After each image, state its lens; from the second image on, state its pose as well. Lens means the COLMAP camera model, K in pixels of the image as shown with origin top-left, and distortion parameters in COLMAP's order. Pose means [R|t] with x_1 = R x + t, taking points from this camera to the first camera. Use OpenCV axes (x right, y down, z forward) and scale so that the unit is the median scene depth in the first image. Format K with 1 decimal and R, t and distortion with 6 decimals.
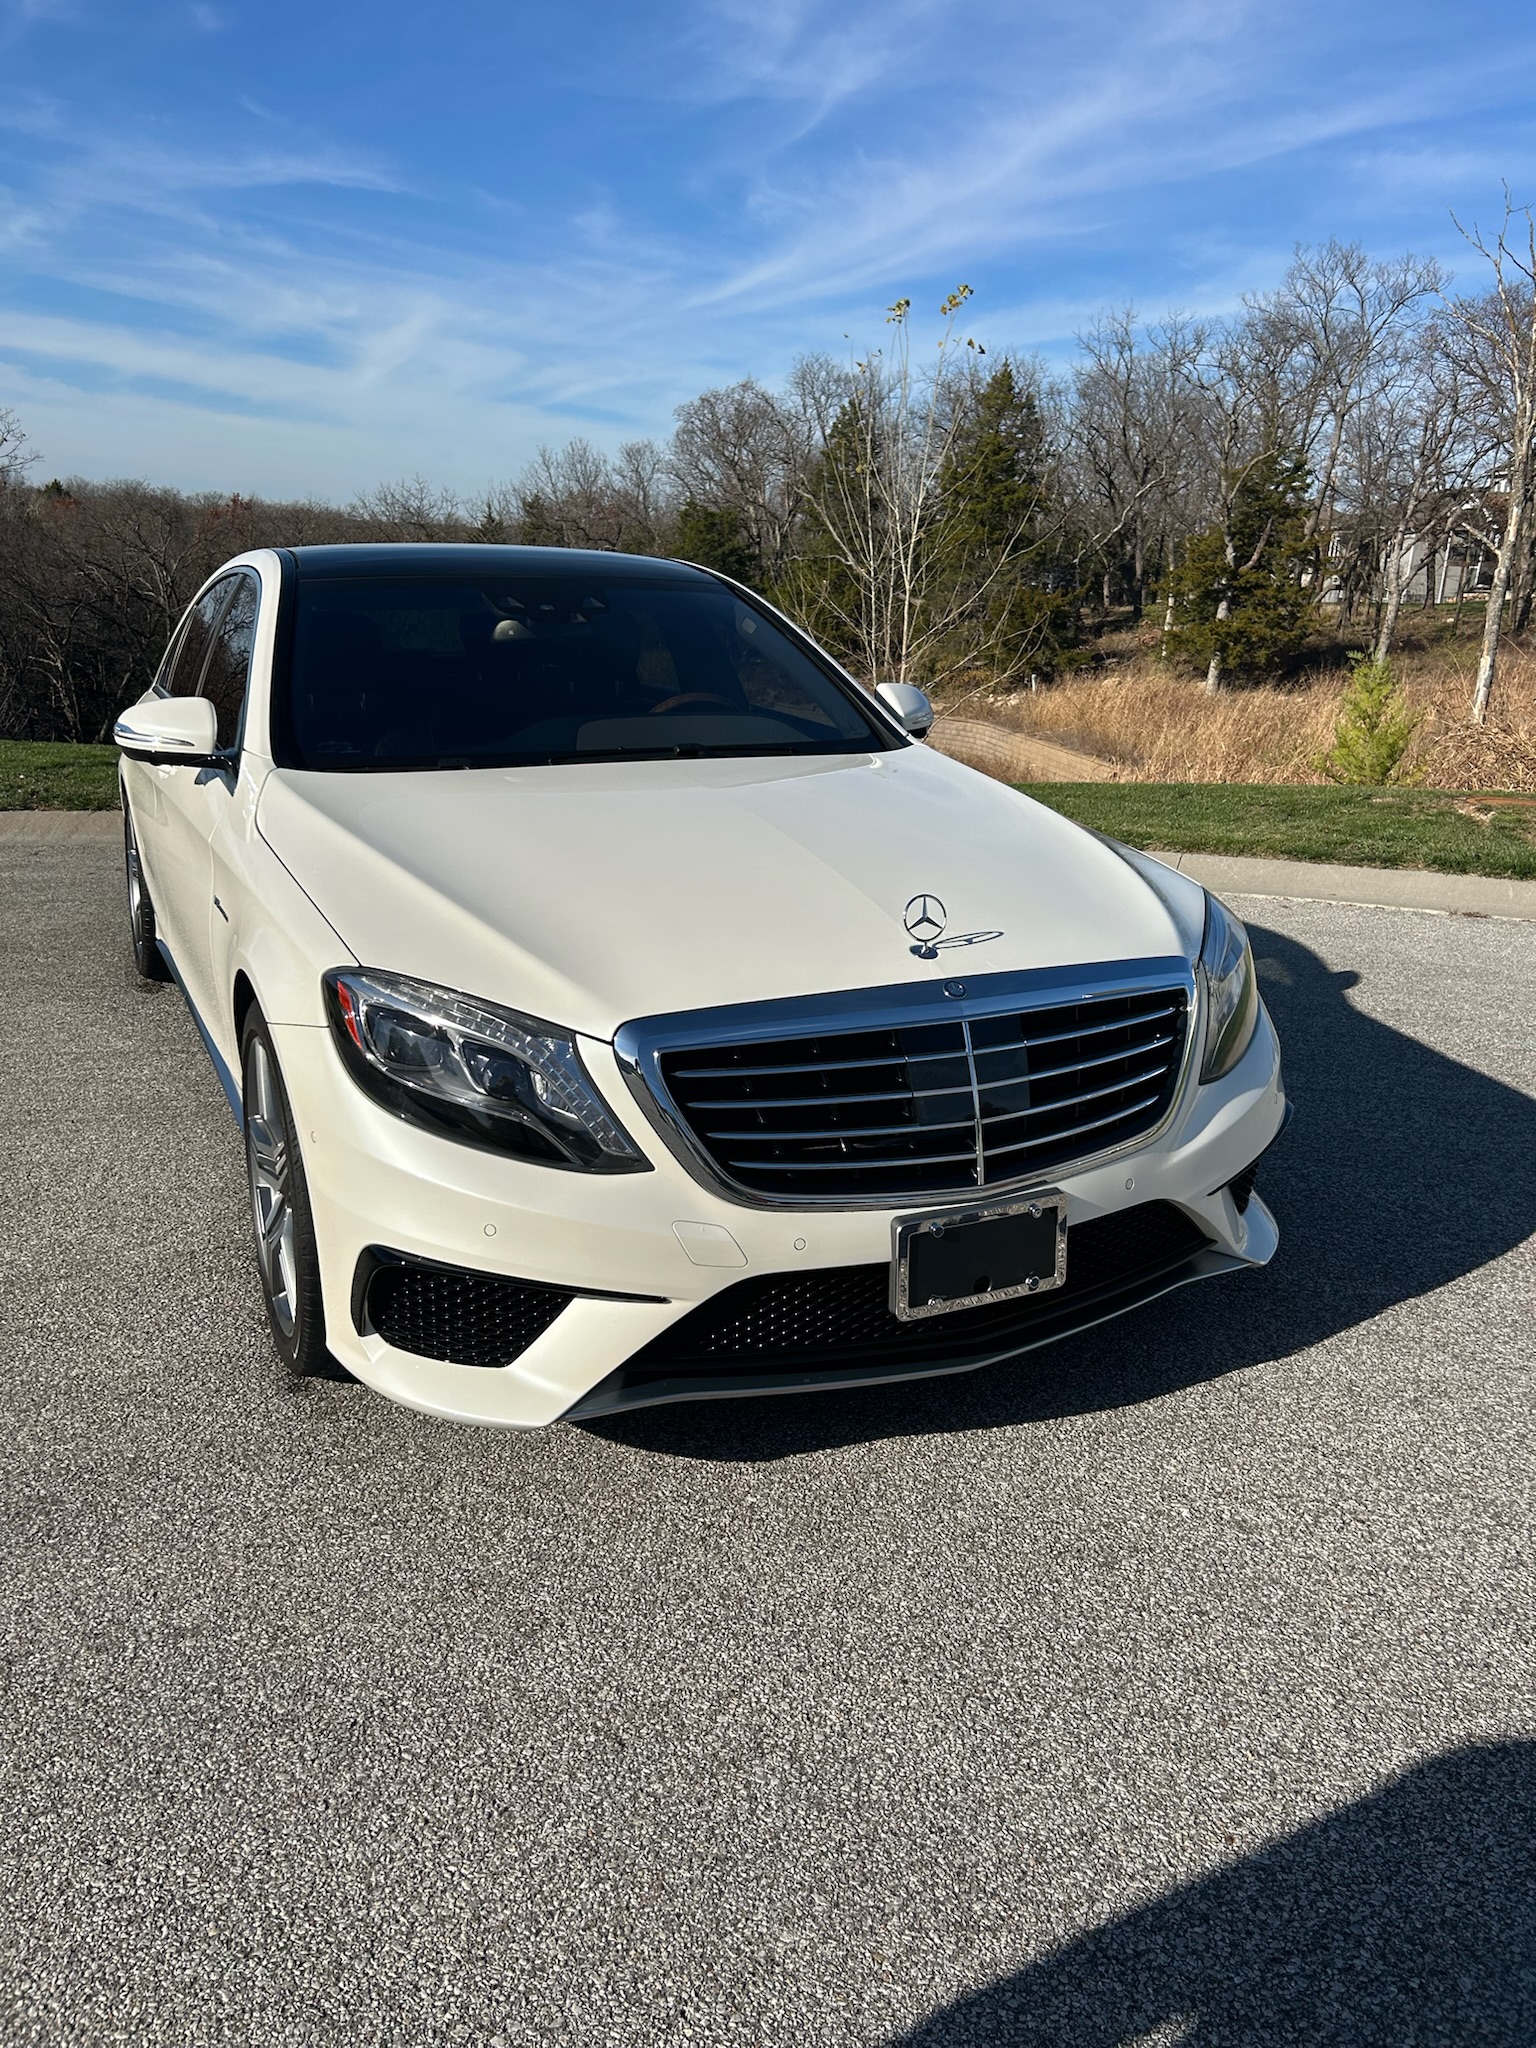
lens RADIAL K [[1563.1, 0, 768.0], [0, 1563.1, 1024.0], [0, 0, 1]] dist [0.012454, 0.006965]
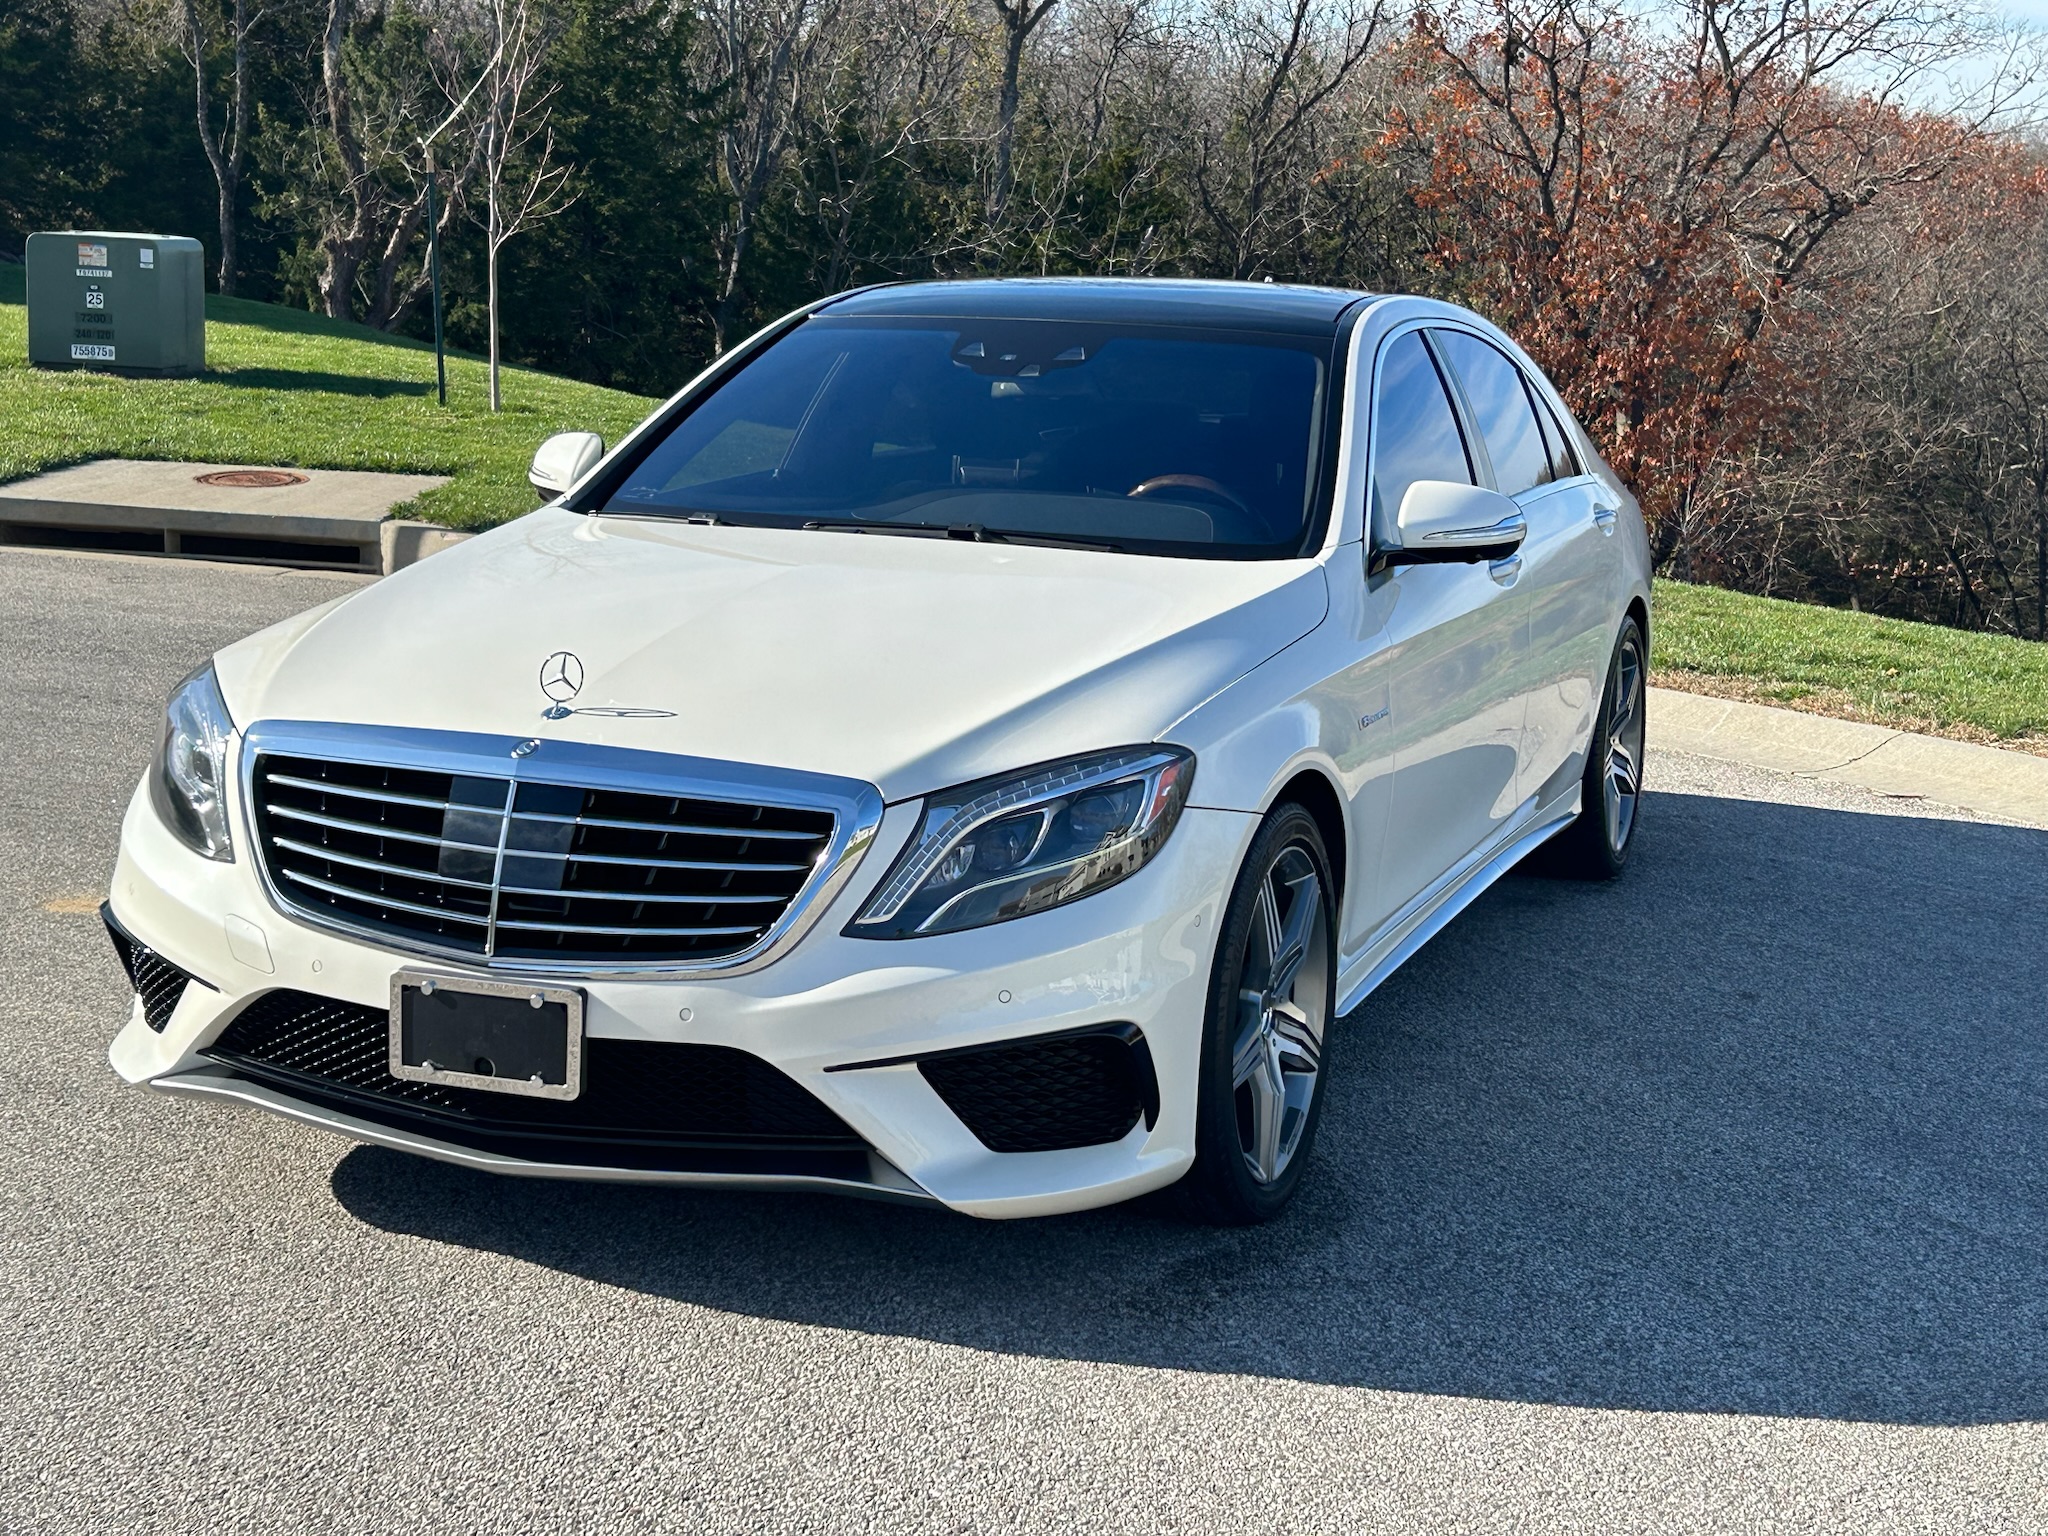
lens RADIAL K [[3025.6, 0, 1024.0], [0, 3025.6, 768.0], [0, 0, 1]] dist [0.166438, -0.516374]
pose [[0.692204, 0.135703, -0.708828, 0.085488], [-0.222328, 0.974493, -0.030550, -0.001140], [0.686603, 0.178740, 0.704719, -0.004146]]
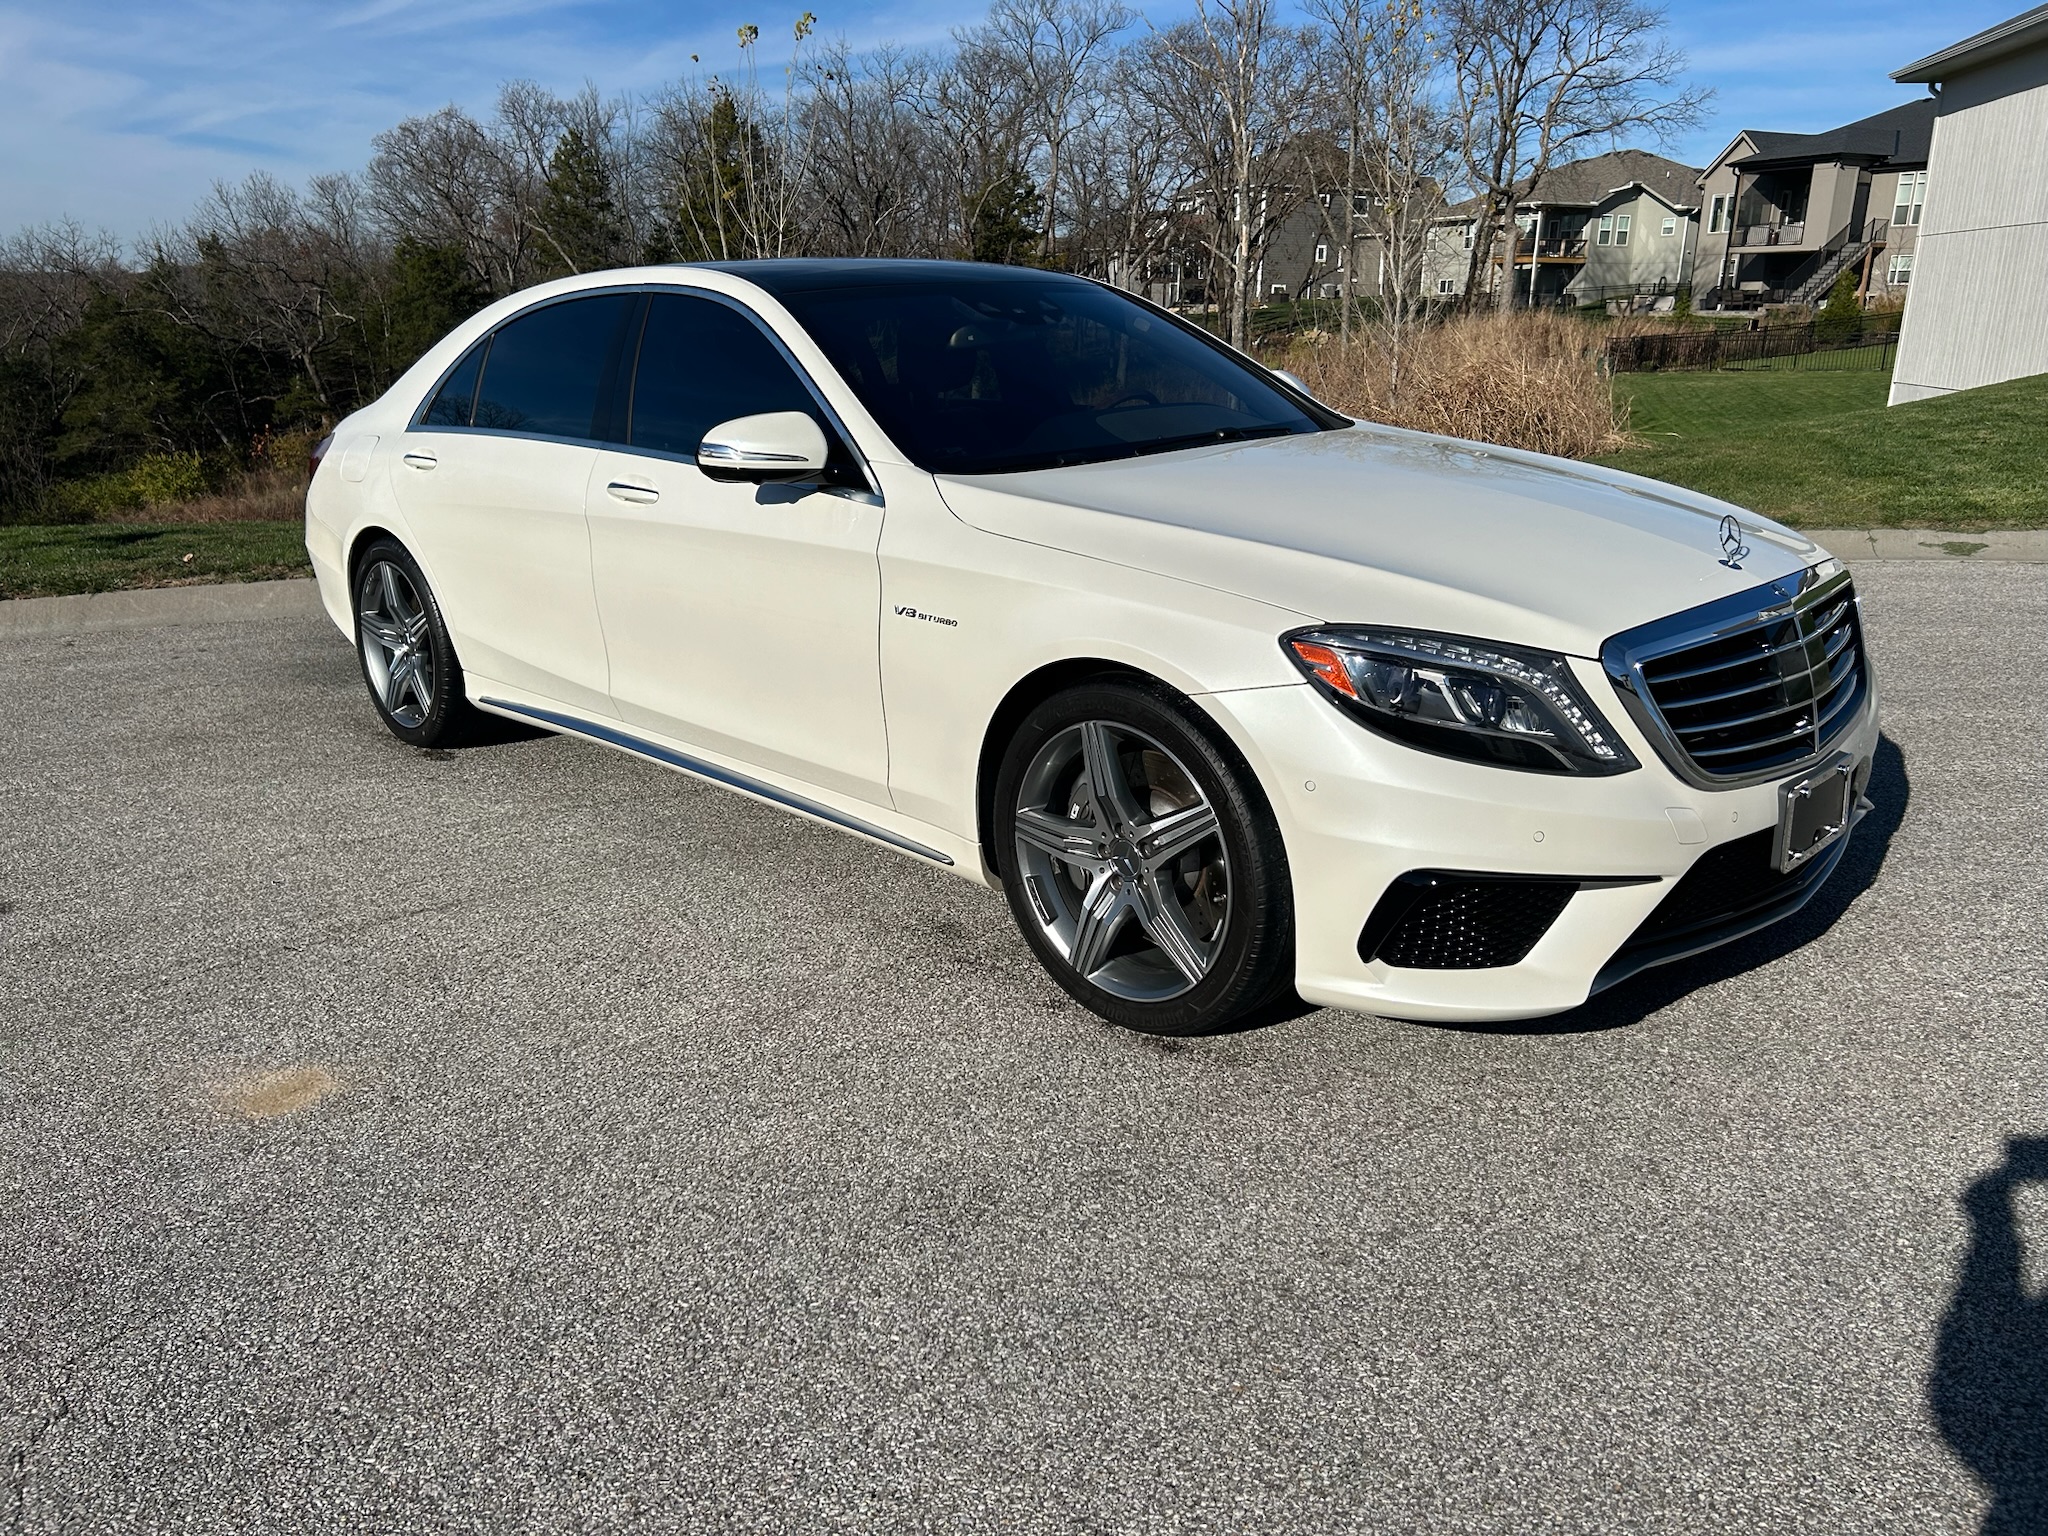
lens RADIAL K [[1563.1, 0, 1024.0], [0, 1563.1, 768.0], [0, 0, 1]] dist [0.012454, 0.006965]
pose [[0.942413, -0.128793, 0.308658, -0.042655], [0.126597, 0.991581, 0.027221, 0.000303], [-0.309565, 0.013421, 0.950784, 0.002313]]
